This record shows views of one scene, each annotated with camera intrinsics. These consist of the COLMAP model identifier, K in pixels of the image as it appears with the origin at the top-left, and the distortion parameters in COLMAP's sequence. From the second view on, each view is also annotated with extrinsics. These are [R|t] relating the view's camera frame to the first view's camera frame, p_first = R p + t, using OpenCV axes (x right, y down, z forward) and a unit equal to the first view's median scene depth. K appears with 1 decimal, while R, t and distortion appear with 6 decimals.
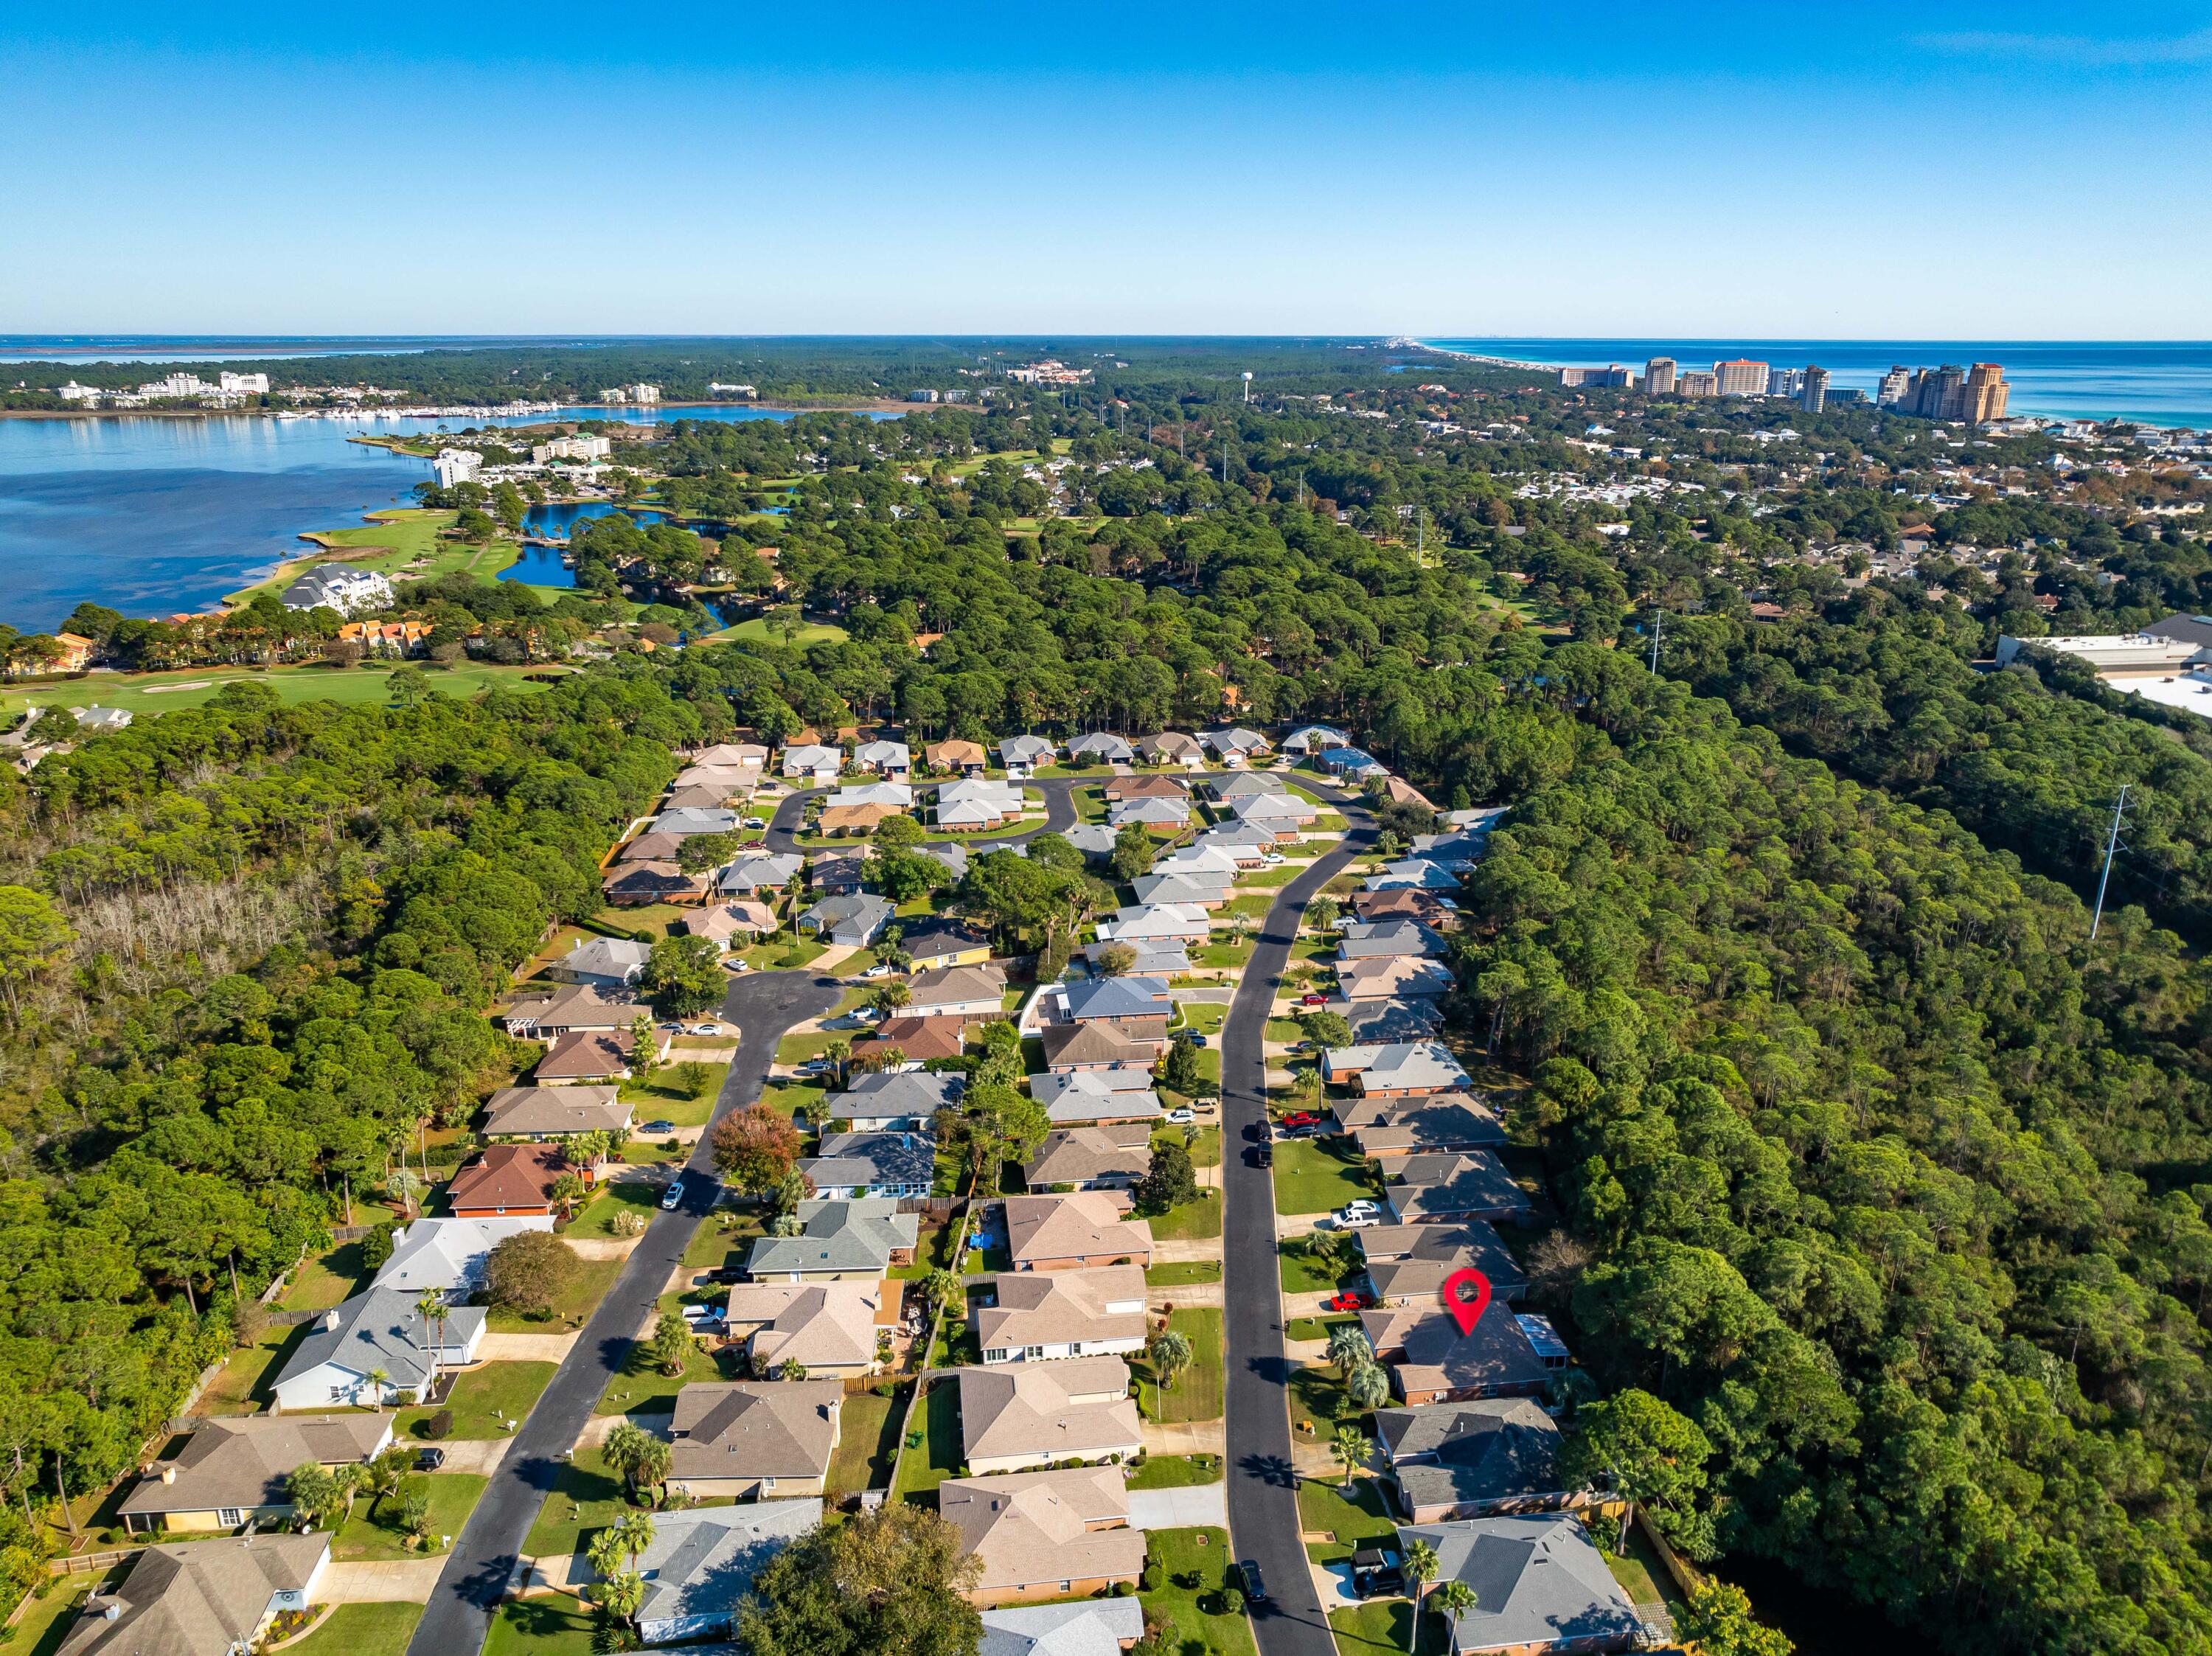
lens RADIAL K [[1548.5, 0, 1106.0], [0, 1548.5, 828.0], [0, 0, 1]] dist [-0.003289, -0.005269]
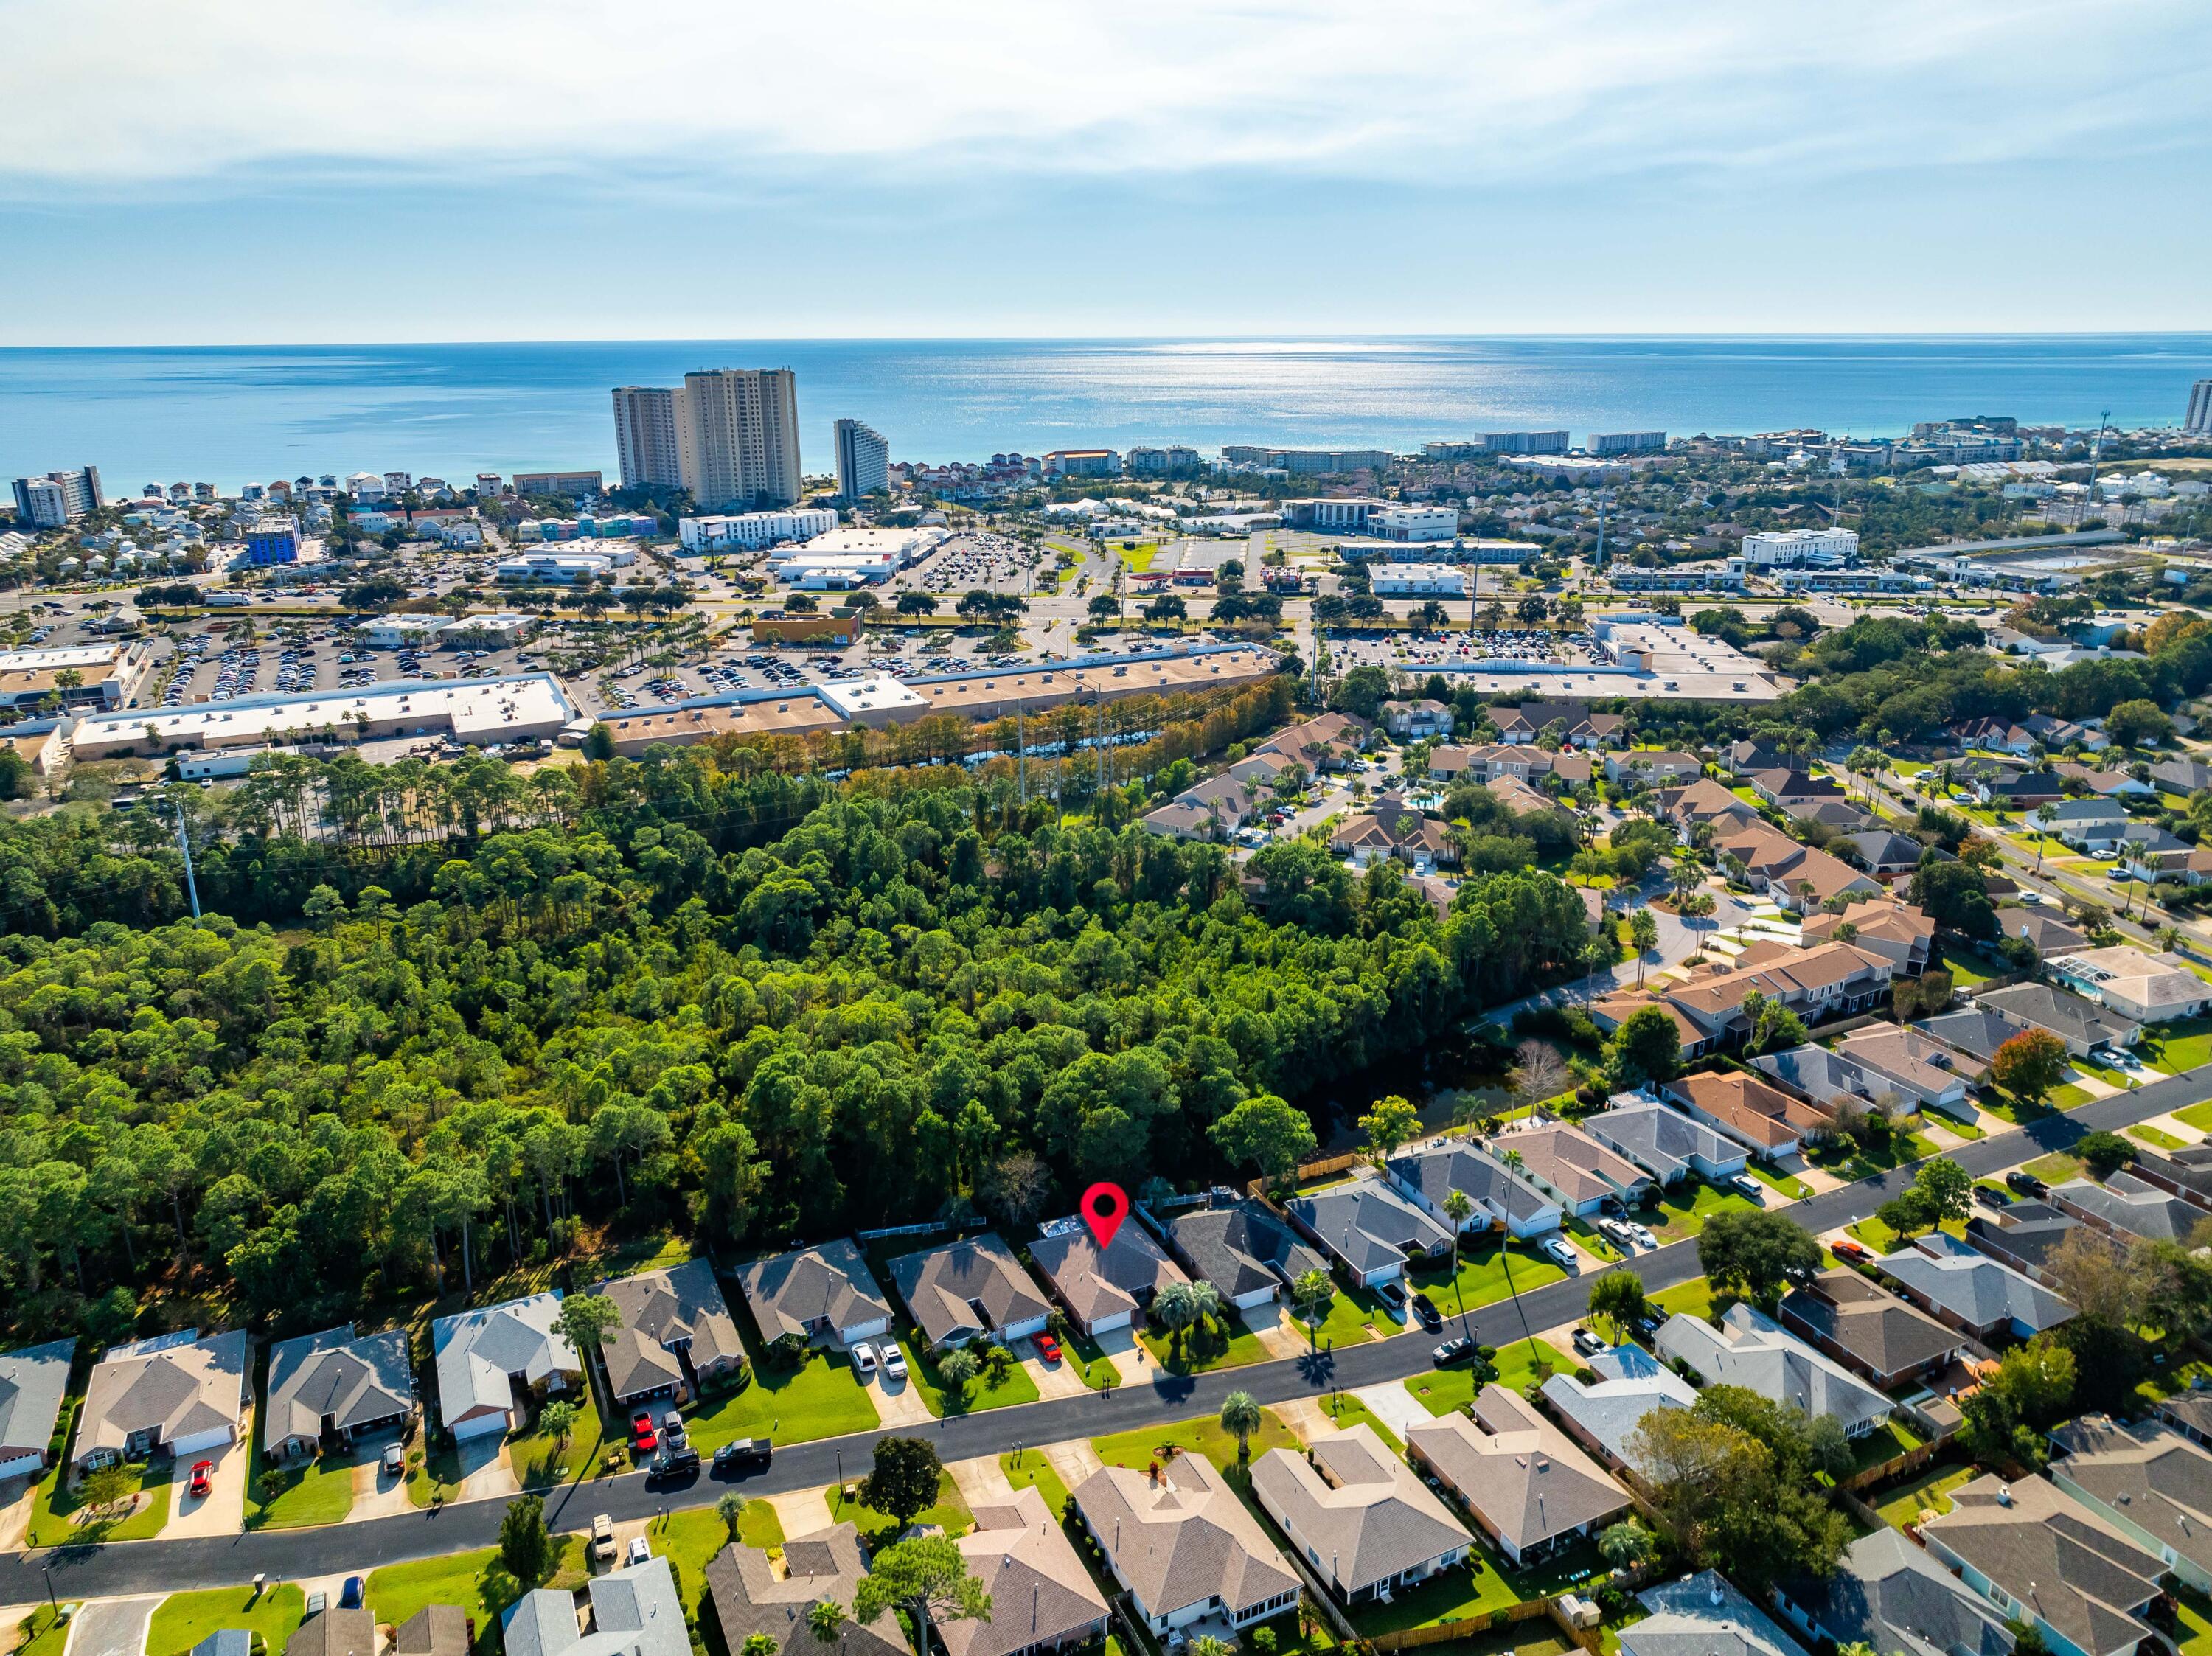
lens RADIAL K [[1542.2, 0, 1110.9], [0, 1542.2, 827.8], [0, 0, 1]] dist [-0.000828, -0.000406]
pose [[-0.314800, -0.292036, 0.903115, -0.104513], [0.297353, 0.873249, 0.386027, -0.055222], [-0.901378, 0.390065, -0.188061, 0.172004]]
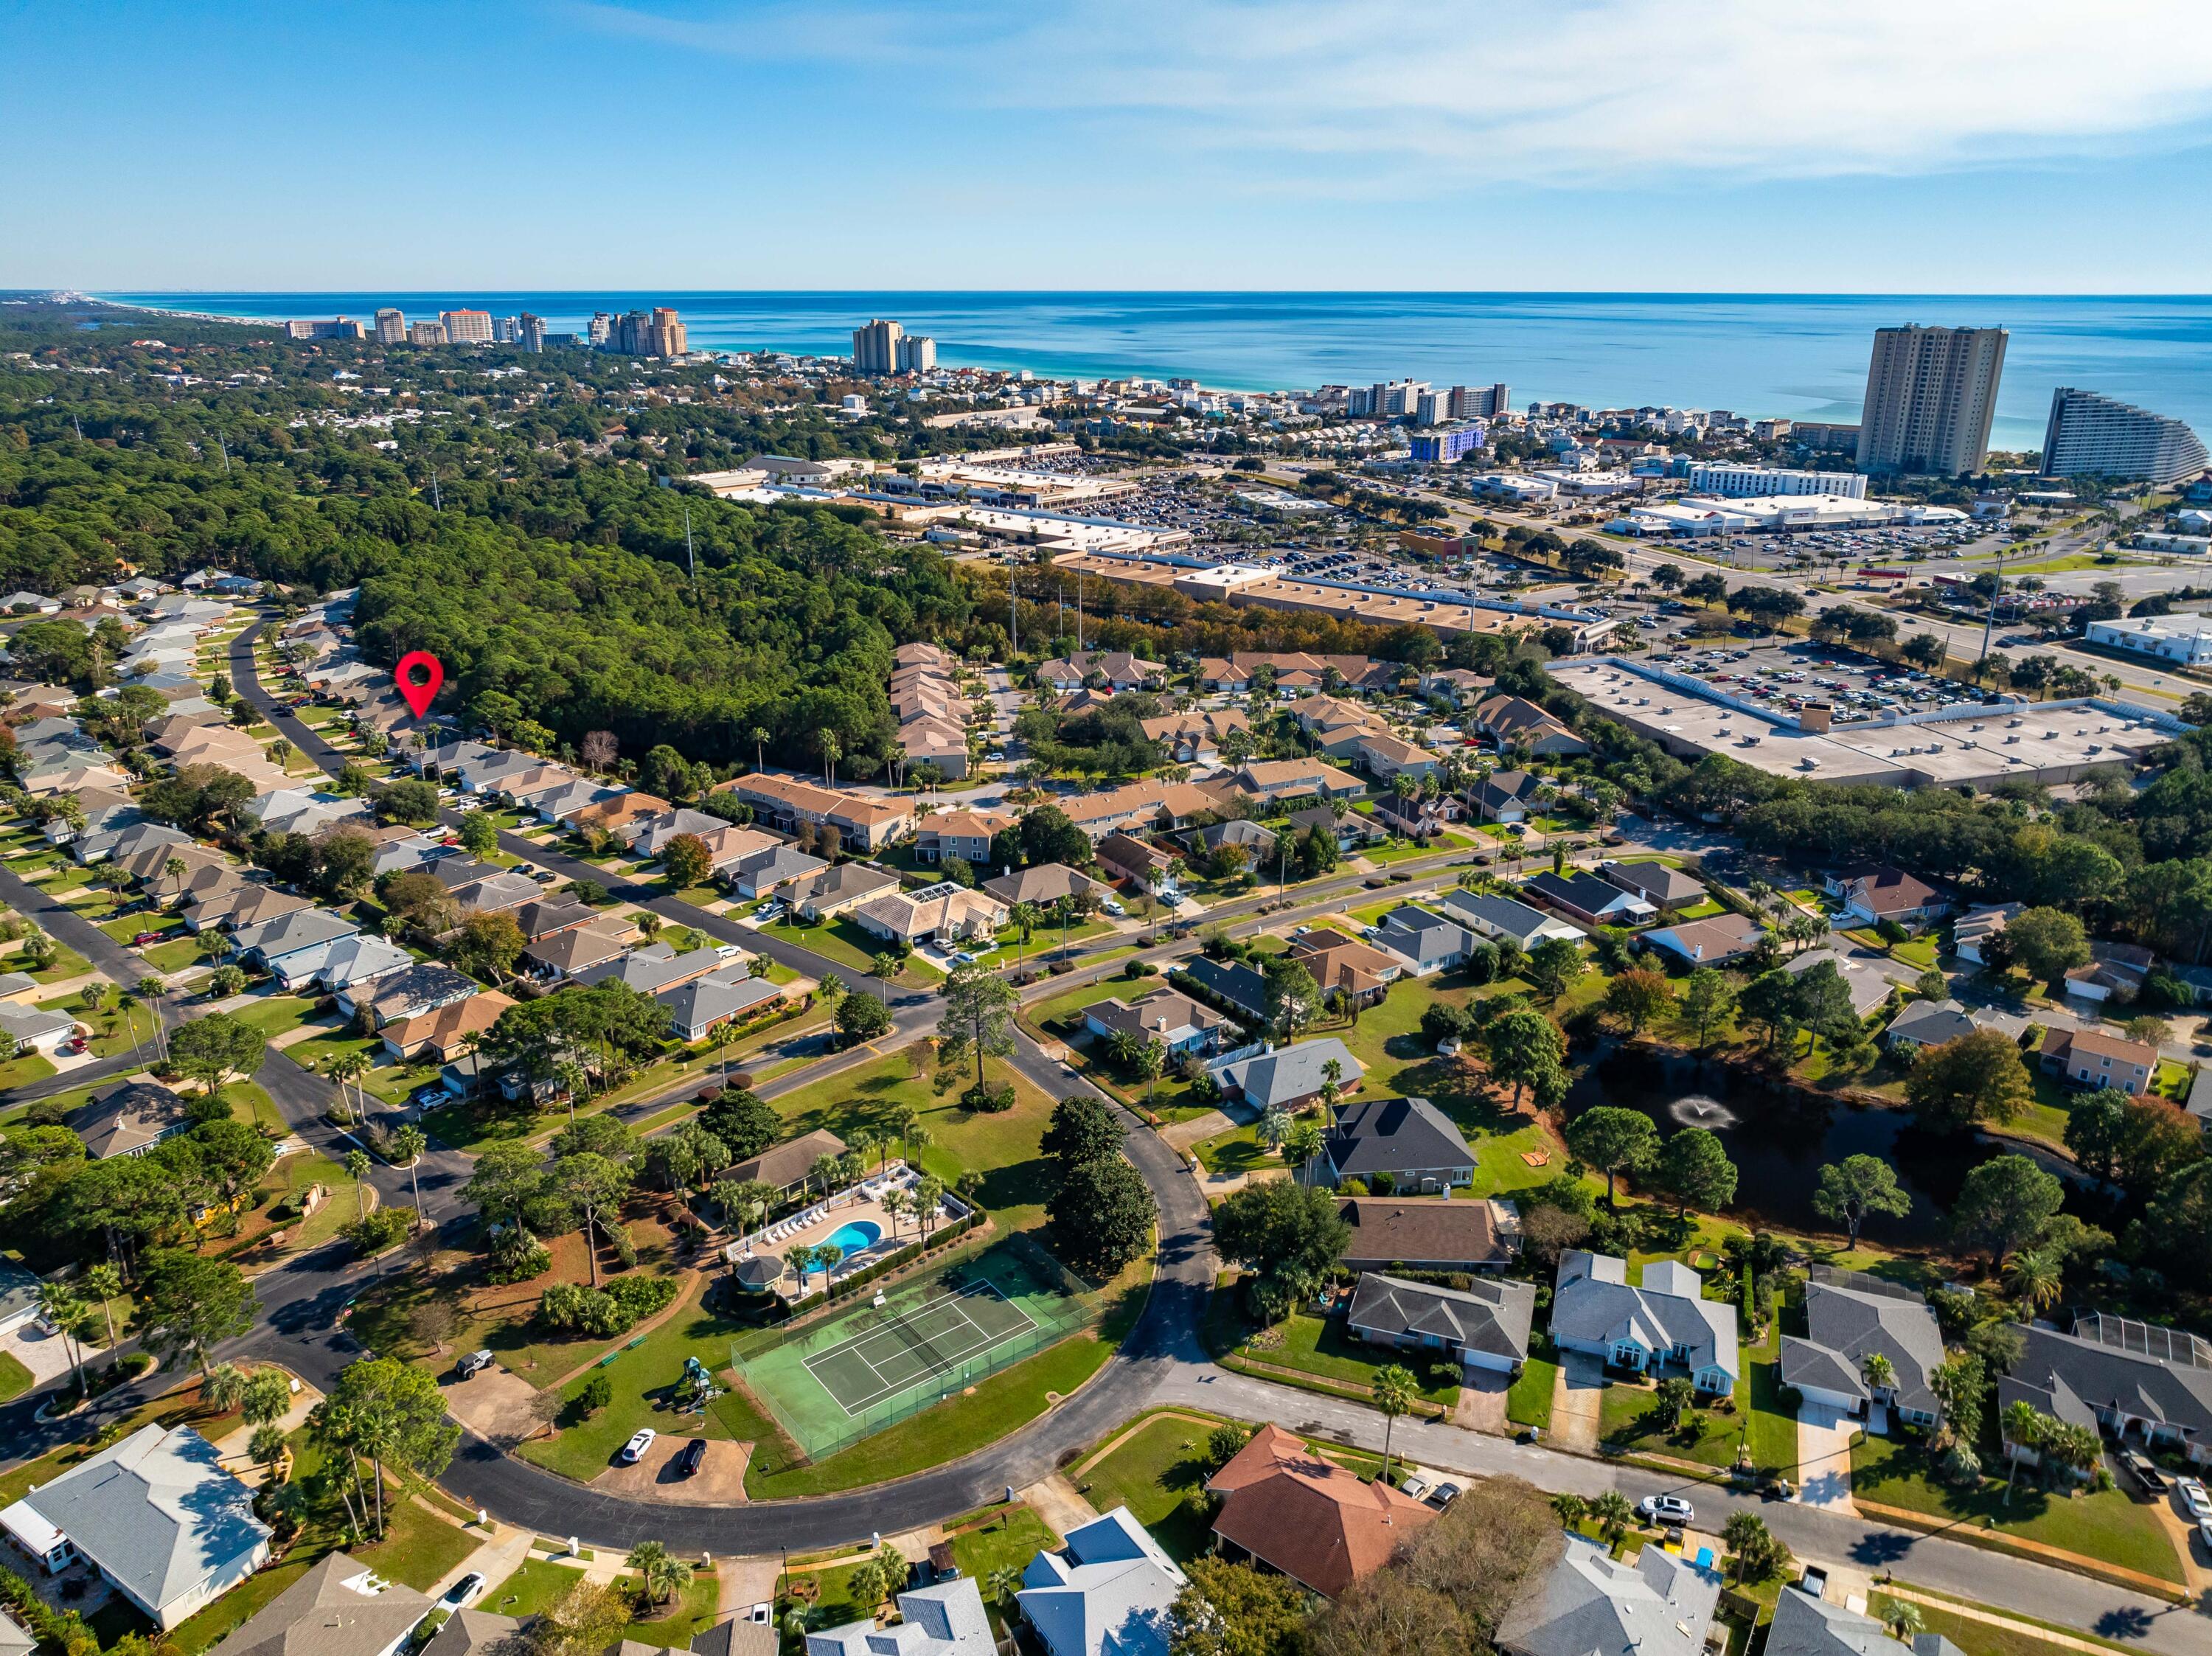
lens RADIAL K [[1548.5, 0, 1106.0], [0, 1548.5, 828.0], [0, 0, 1]] dist [-0.003289, -0.005269]
pose [[0.733542, -0.226757, 0.640701, -0.083144], [0.208736, 0.972304, 0.105136, 0.071967], [-0.646797, 0.056616, 0.760558, -0.221842]]
